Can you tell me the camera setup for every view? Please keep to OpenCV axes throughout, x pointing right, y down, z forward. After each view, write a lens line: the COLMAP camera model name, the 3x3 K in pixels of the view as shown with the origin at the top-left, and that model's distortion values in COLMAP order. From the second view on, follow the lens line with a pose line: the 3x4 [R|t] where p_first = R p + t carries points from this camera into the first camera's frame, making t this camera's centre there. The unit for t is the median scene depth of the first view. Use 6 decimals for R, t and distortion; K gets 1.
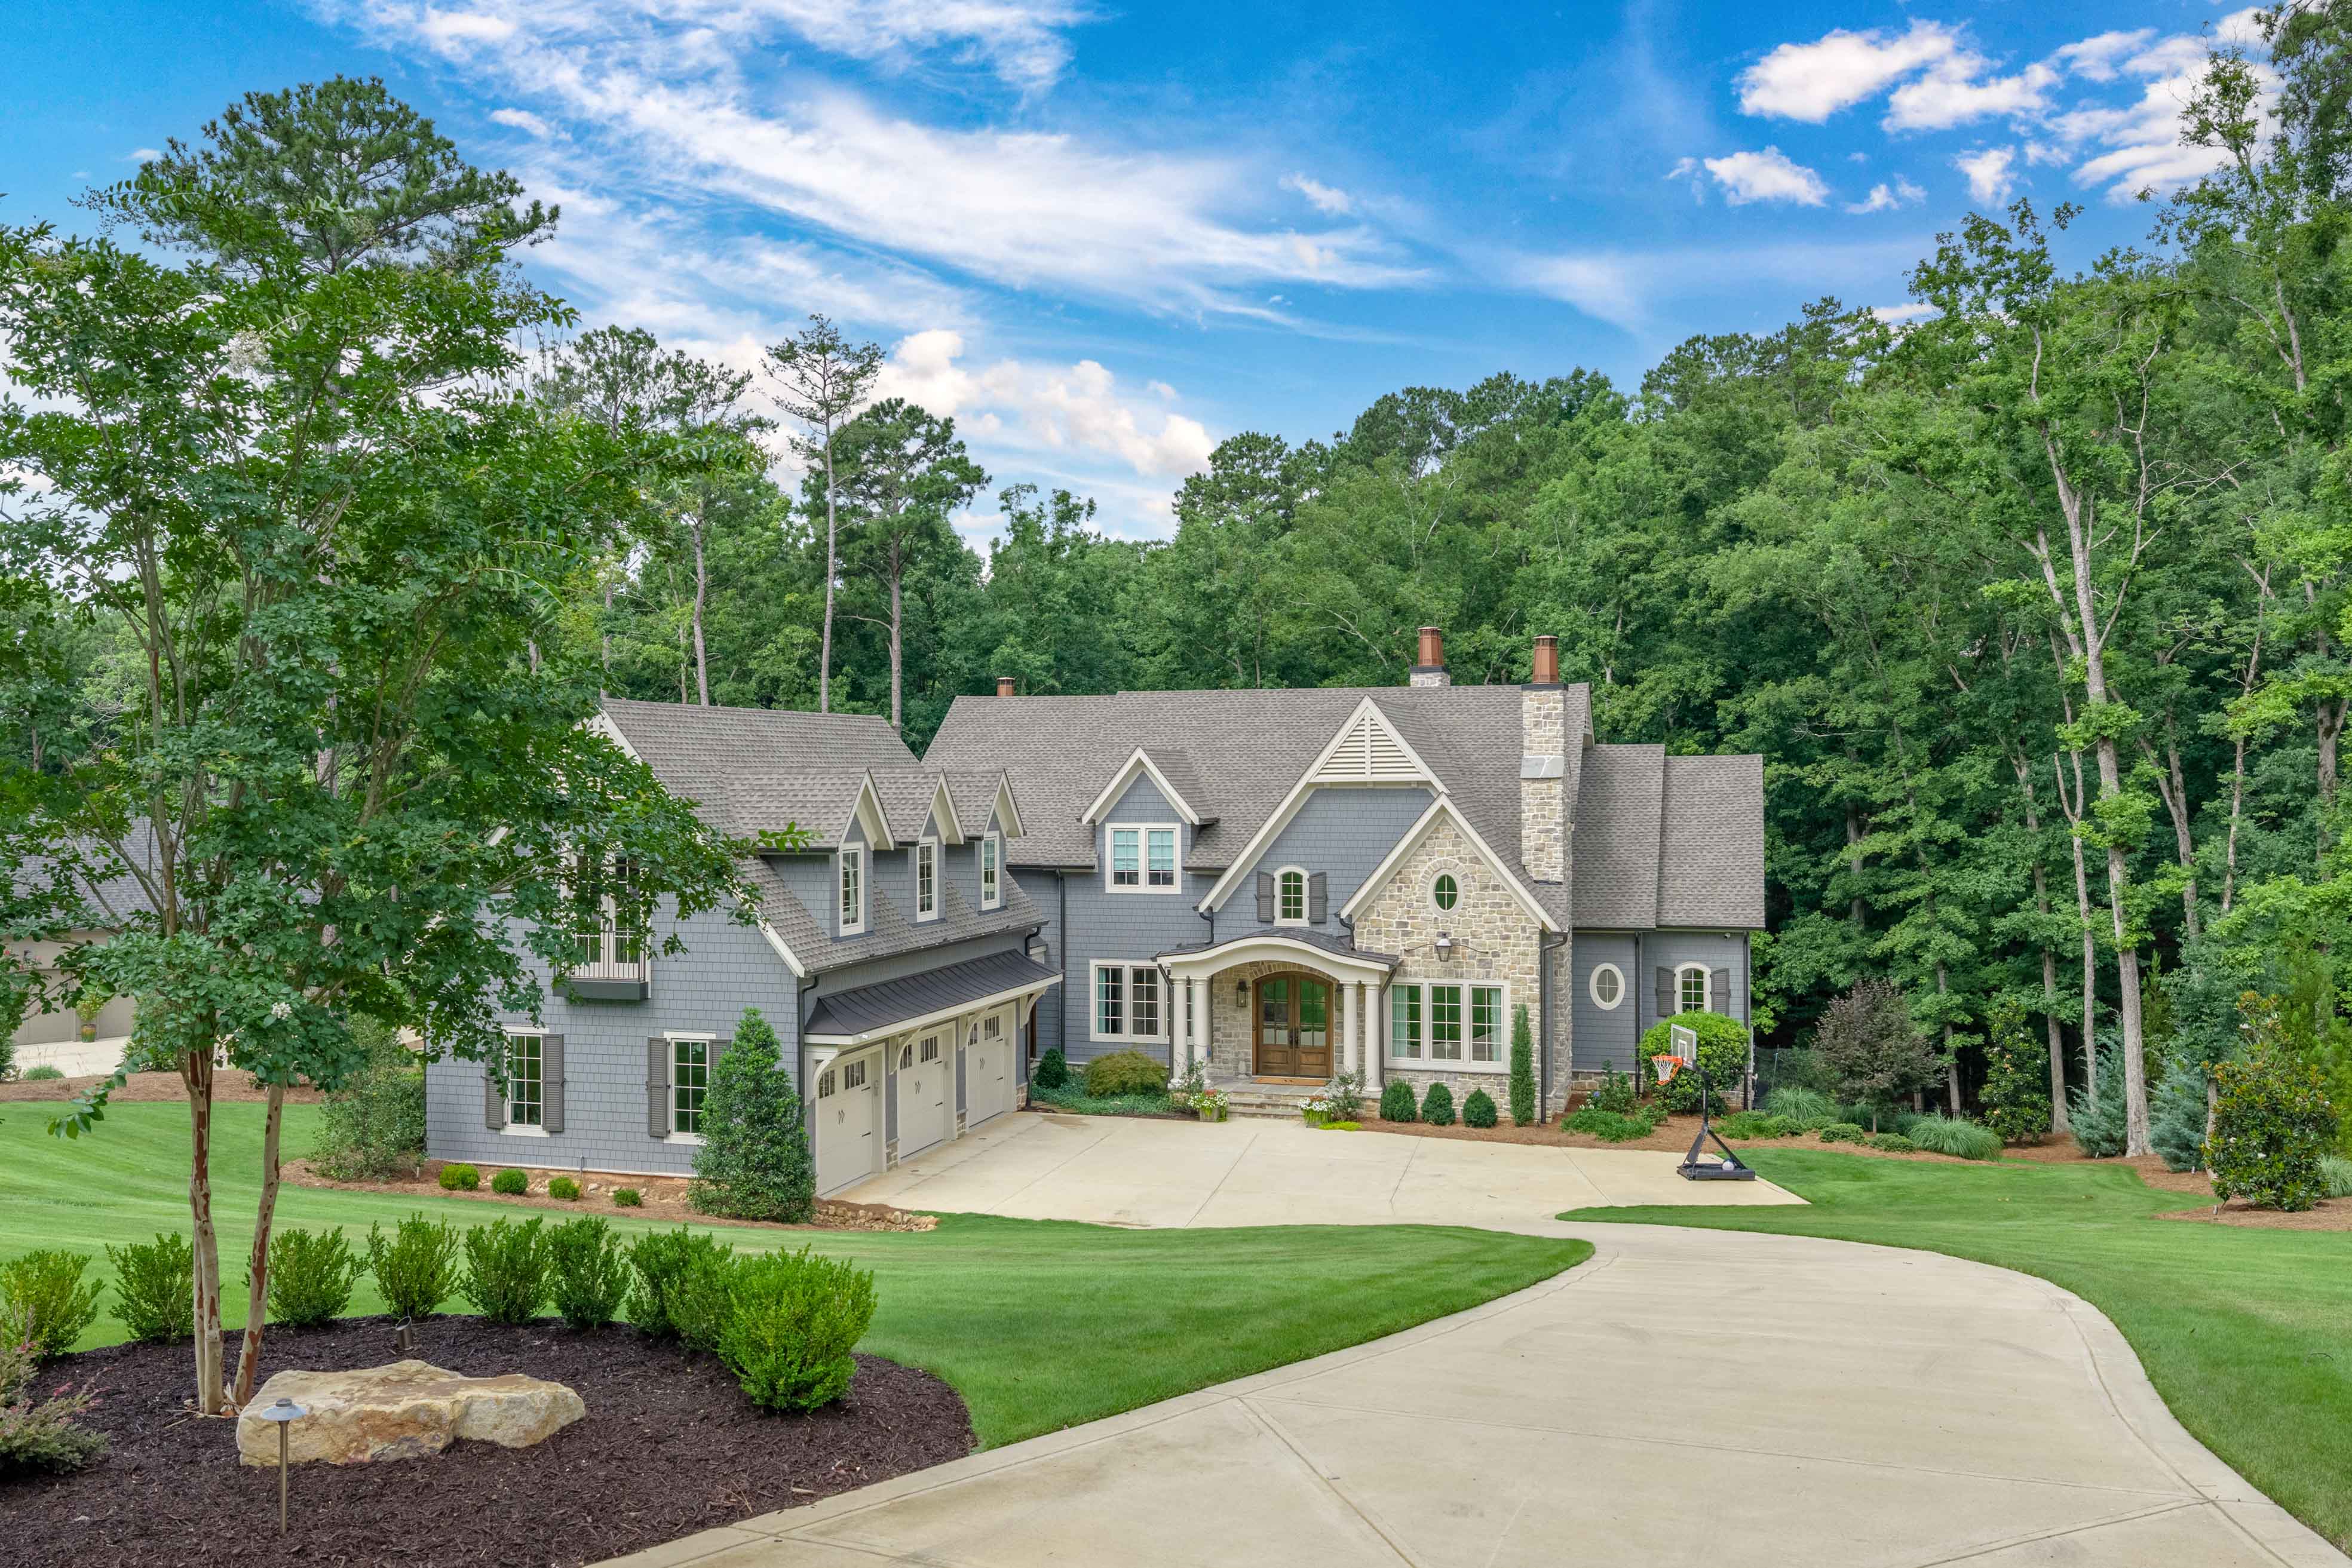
lens RADIAL K [[1930.8, 0, 1176.0], [0, 1930.8, 784.0], [0, 0, 1]] dist [0.012201, -0.038824]
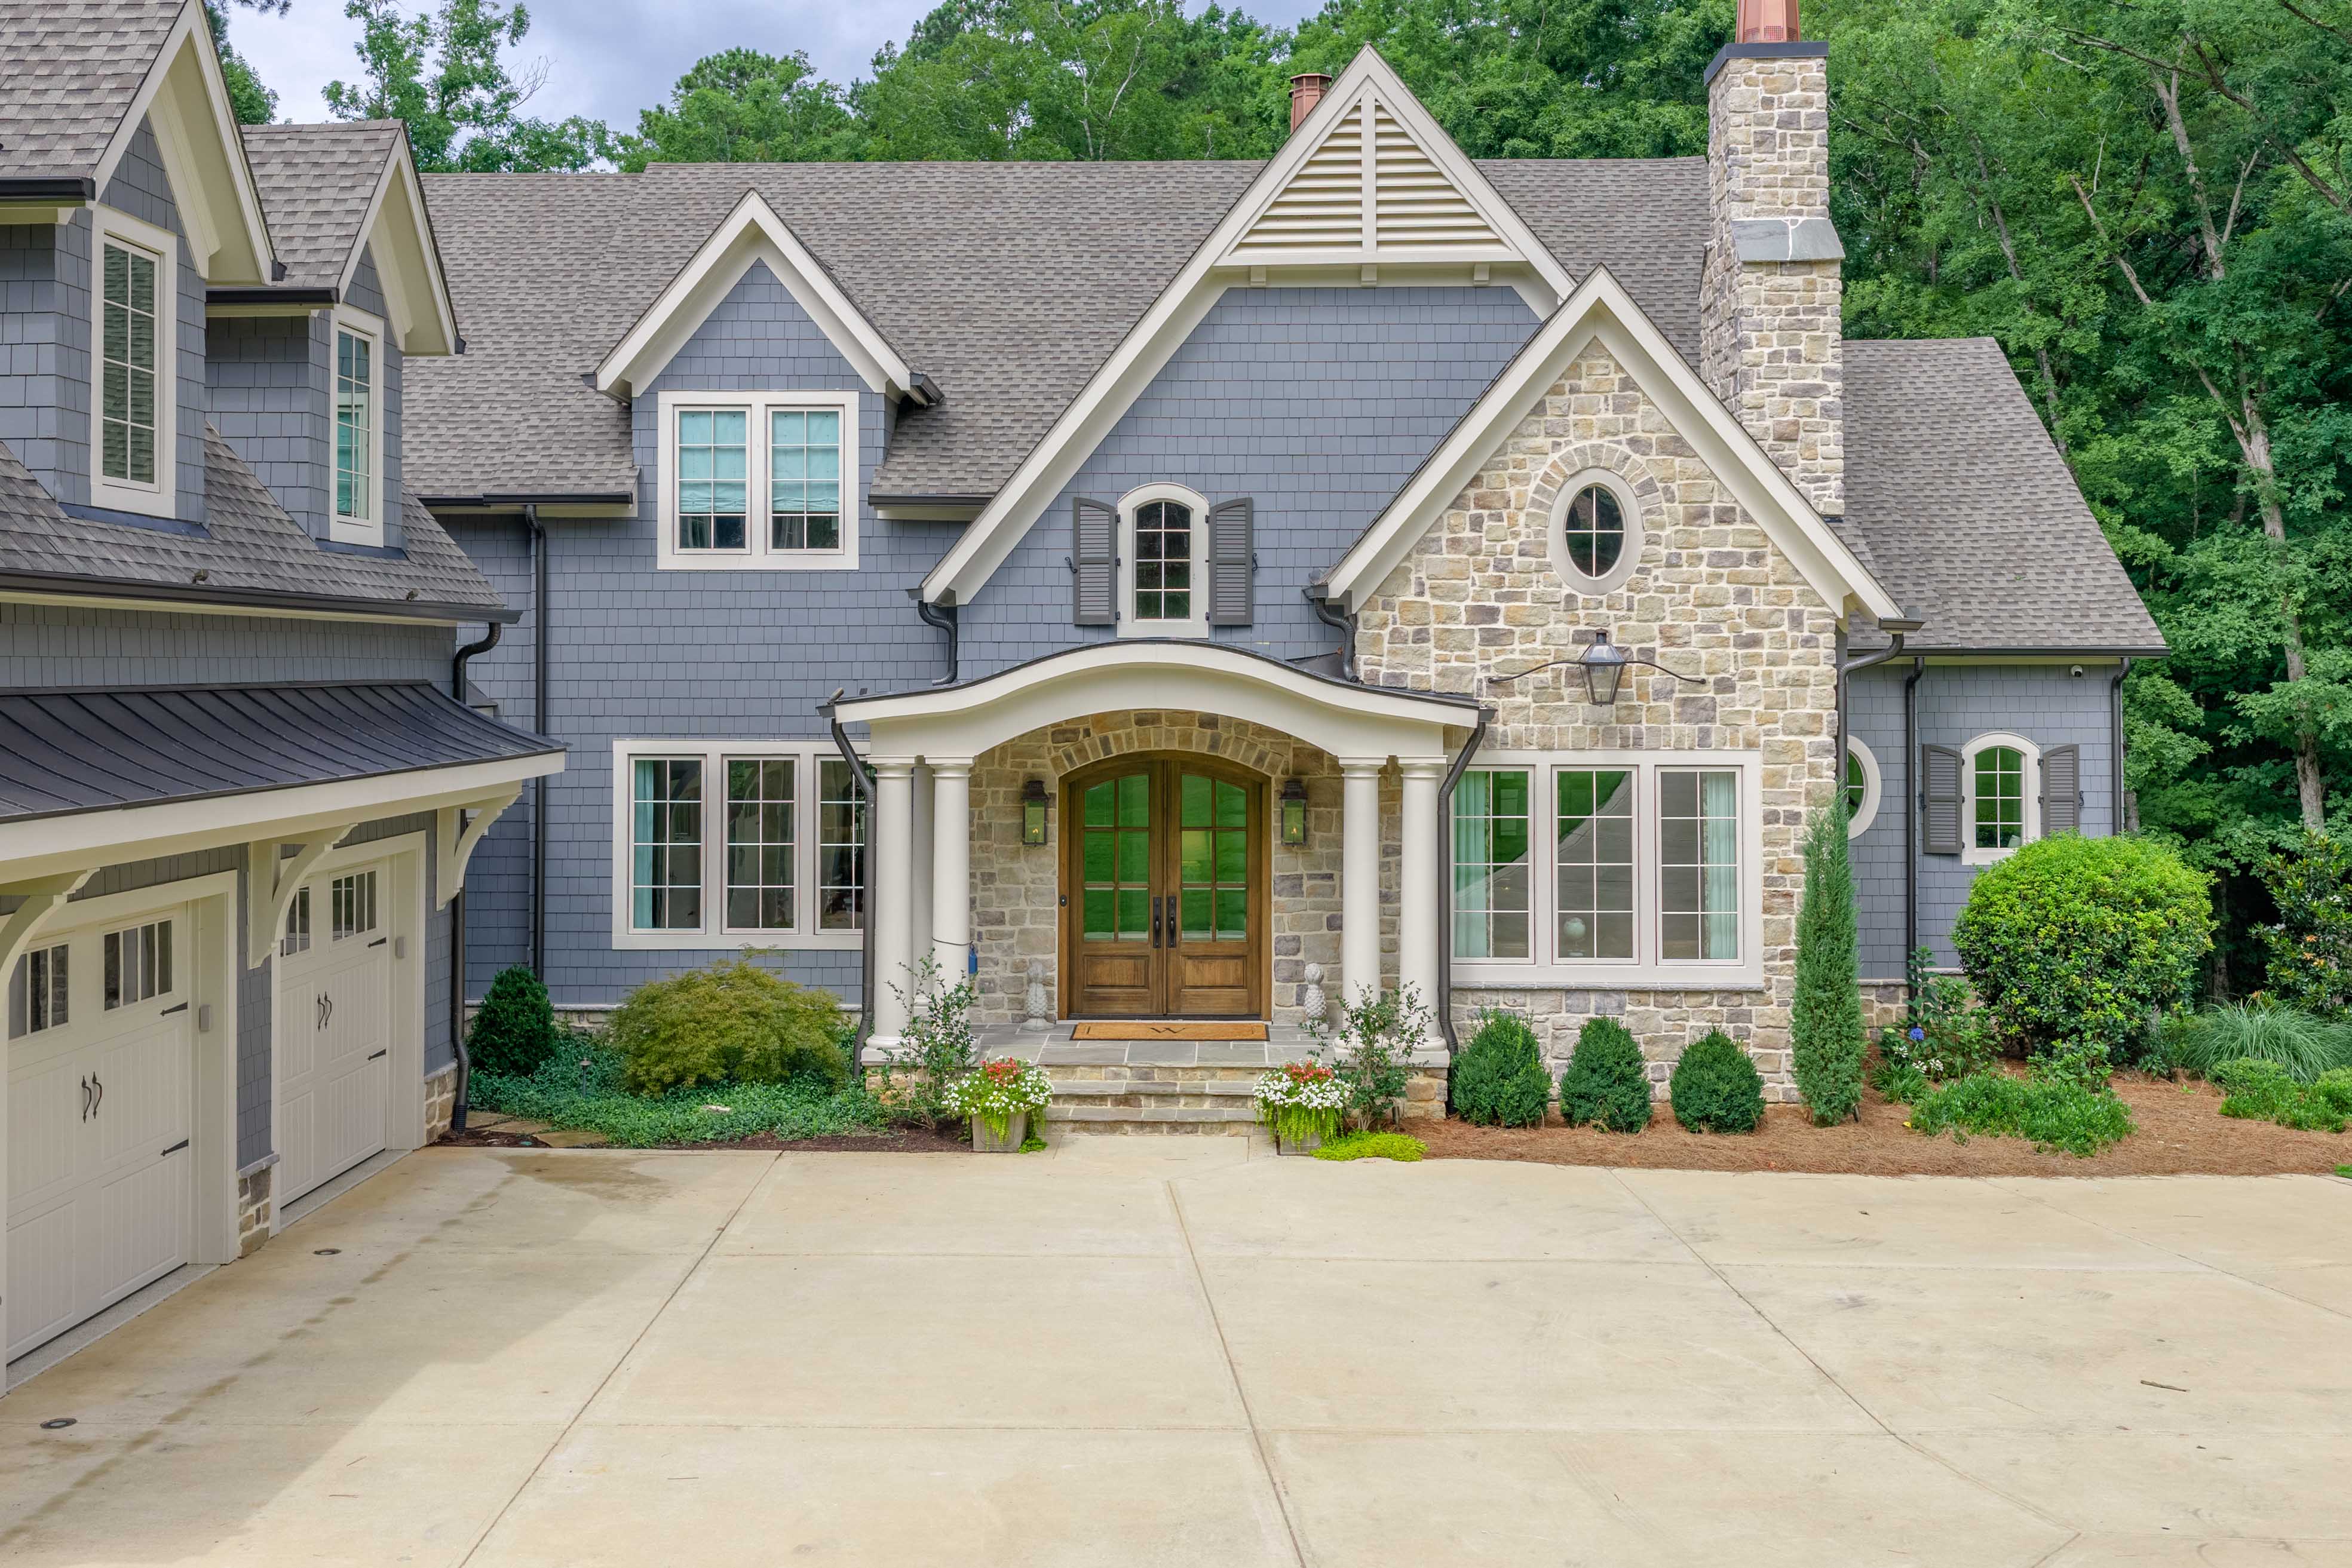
lens RADIAL K [[2278.1, 0, 1175.3], [0, 2278.1, 671.5], [0, 0, 1]] dist [0.000820, 0.004055]
pose [[0.964319, 0.003419, 0.264720, -0.059251], [-0.001976, 0.999982, -0.005717, 0.081641], [-0.264735, 0.004990, 0.964308, 0.540453]]
